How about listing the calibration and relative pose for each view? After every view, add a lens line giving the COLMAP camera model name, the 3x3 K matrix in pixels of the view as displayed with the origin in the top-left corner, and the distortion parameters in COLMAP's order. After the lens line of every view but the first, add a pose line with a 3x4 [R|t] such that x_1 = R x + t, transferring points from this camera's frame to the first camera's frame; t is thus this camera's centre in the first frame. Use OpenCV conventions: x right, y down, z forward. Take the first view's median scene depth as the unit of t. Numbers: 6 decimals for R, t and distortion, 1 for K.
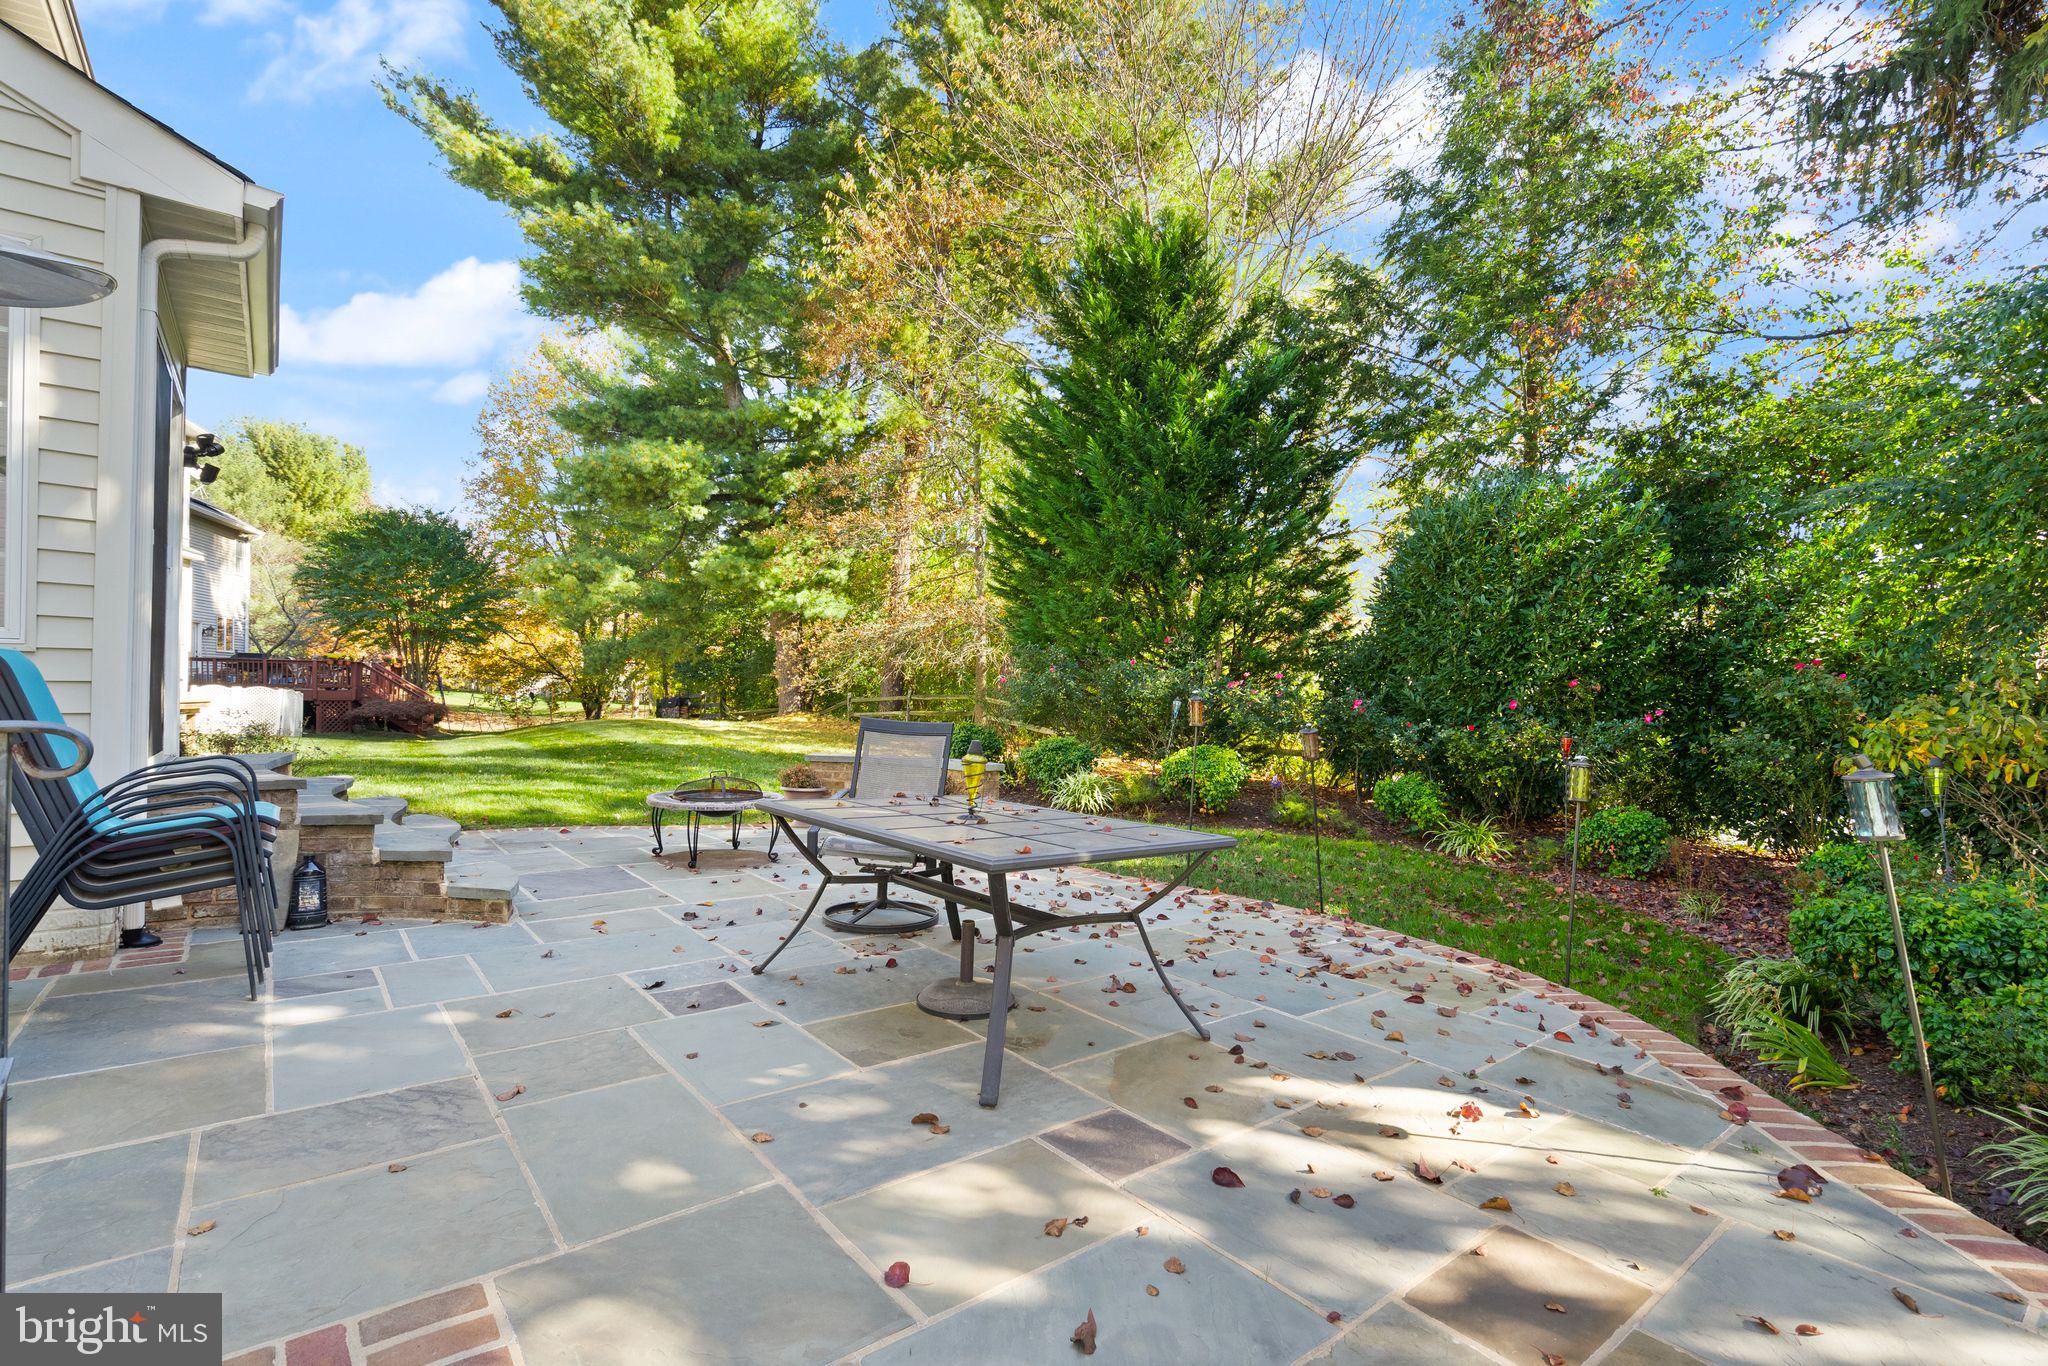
lens RADIAL K [[961.7, 0, 1024.6], [0, 961.7, 734.6], [0, 0, 1]] dist [-0.001320, -0.000262]
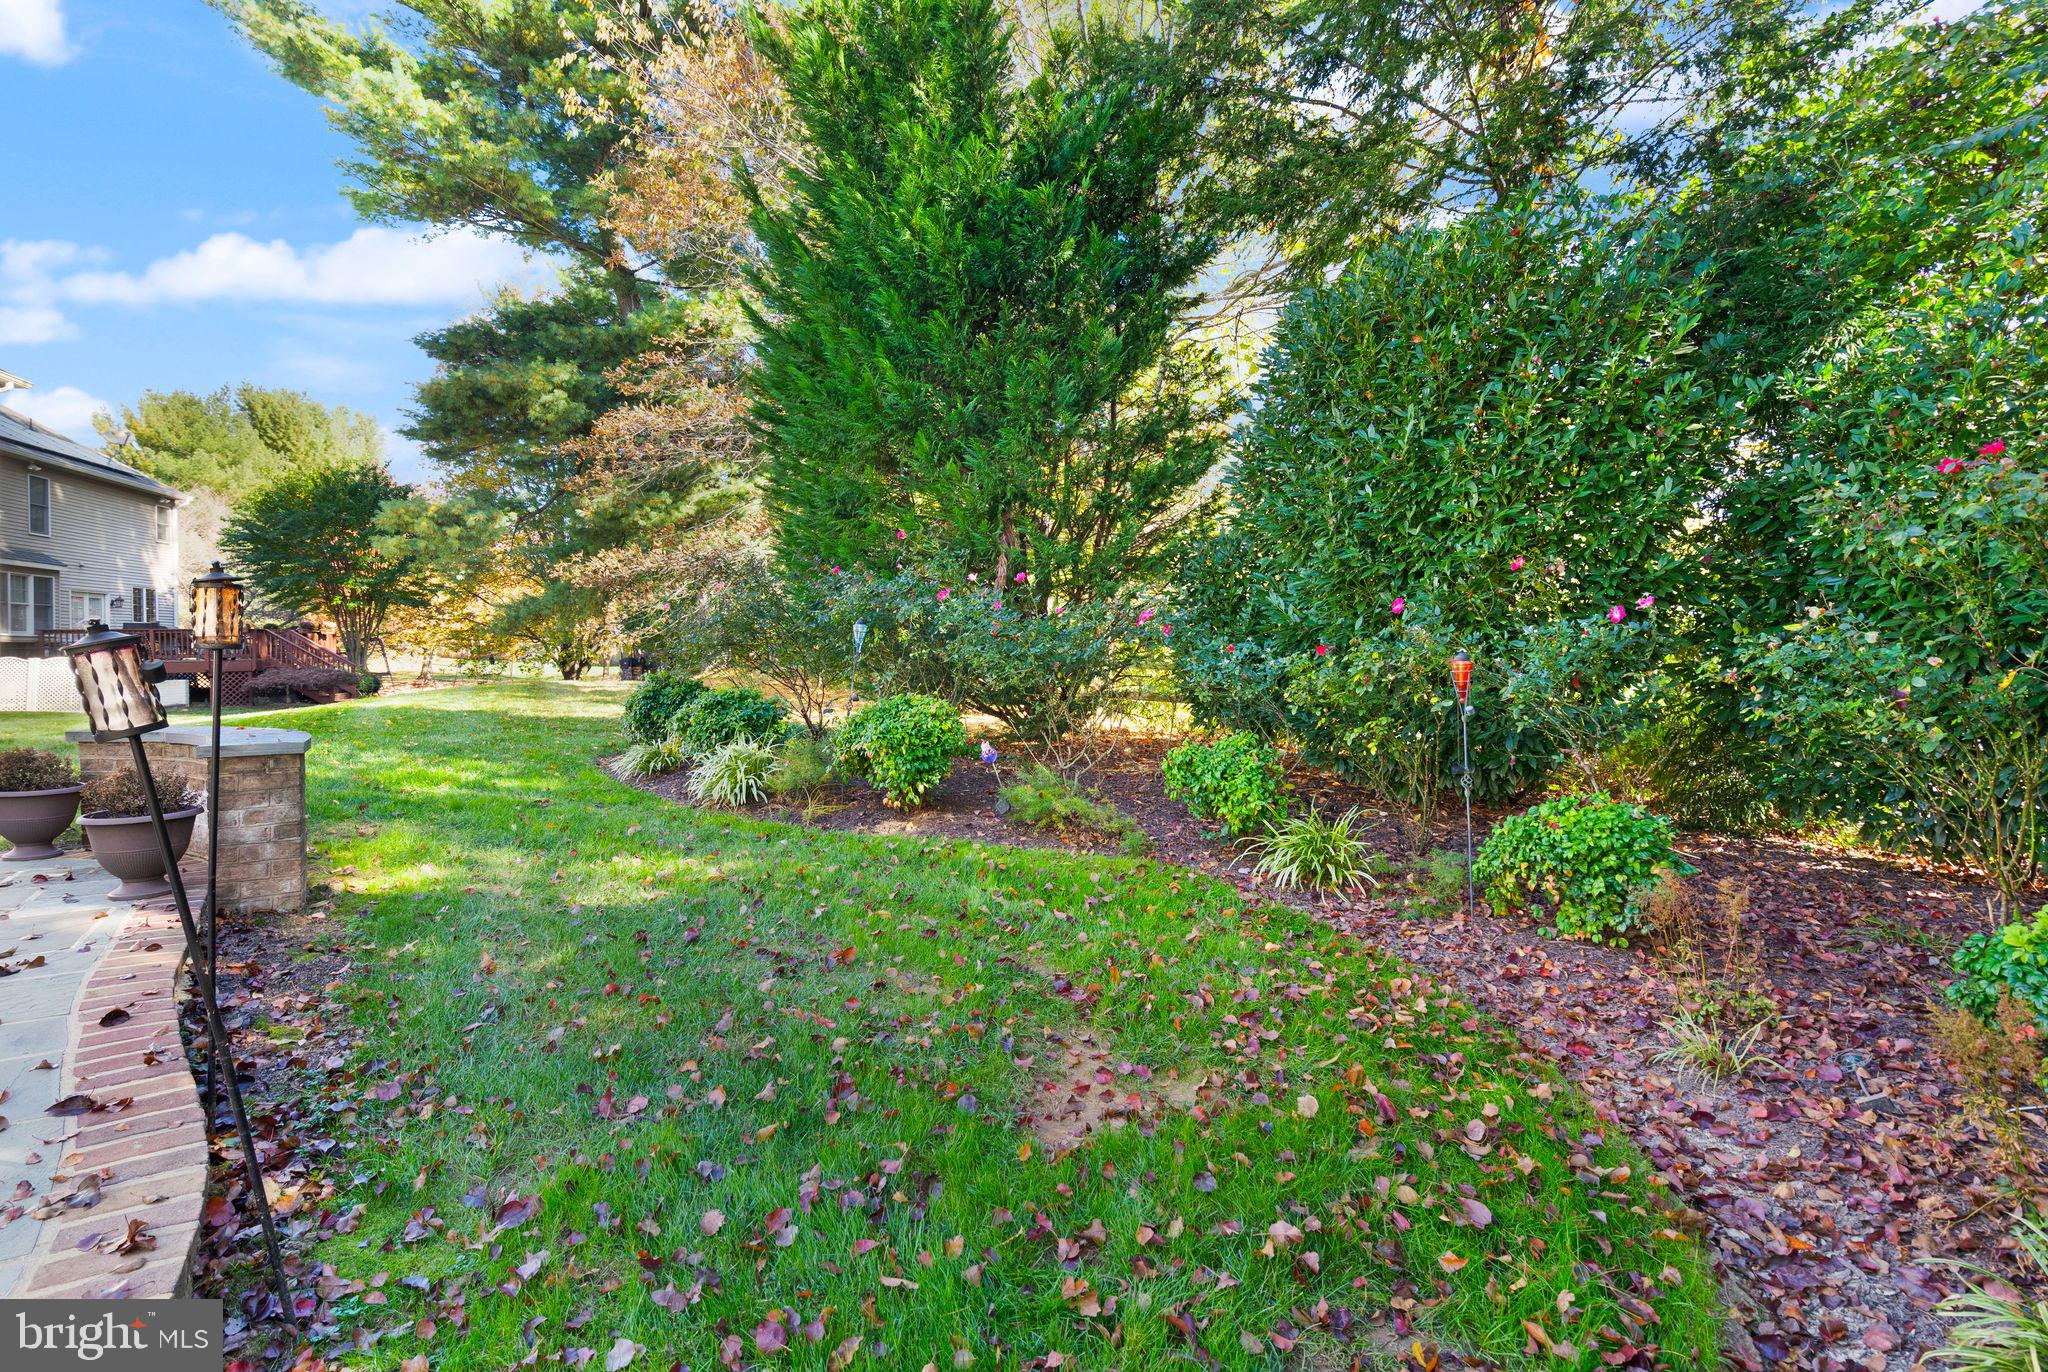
lens RADIAL K [[940.8, 0, 1040.3], [0, 940.8, 687.5], [0, 0, 1]] dist [-0.001606, 0.000421]
pose [[0.992099, -0.028712, -0.122126, 0.310916], [0.028514, 0.999588, -0.003368, 0.009942], [0.122172, -0.000141, 0.992509, 0.368494]]
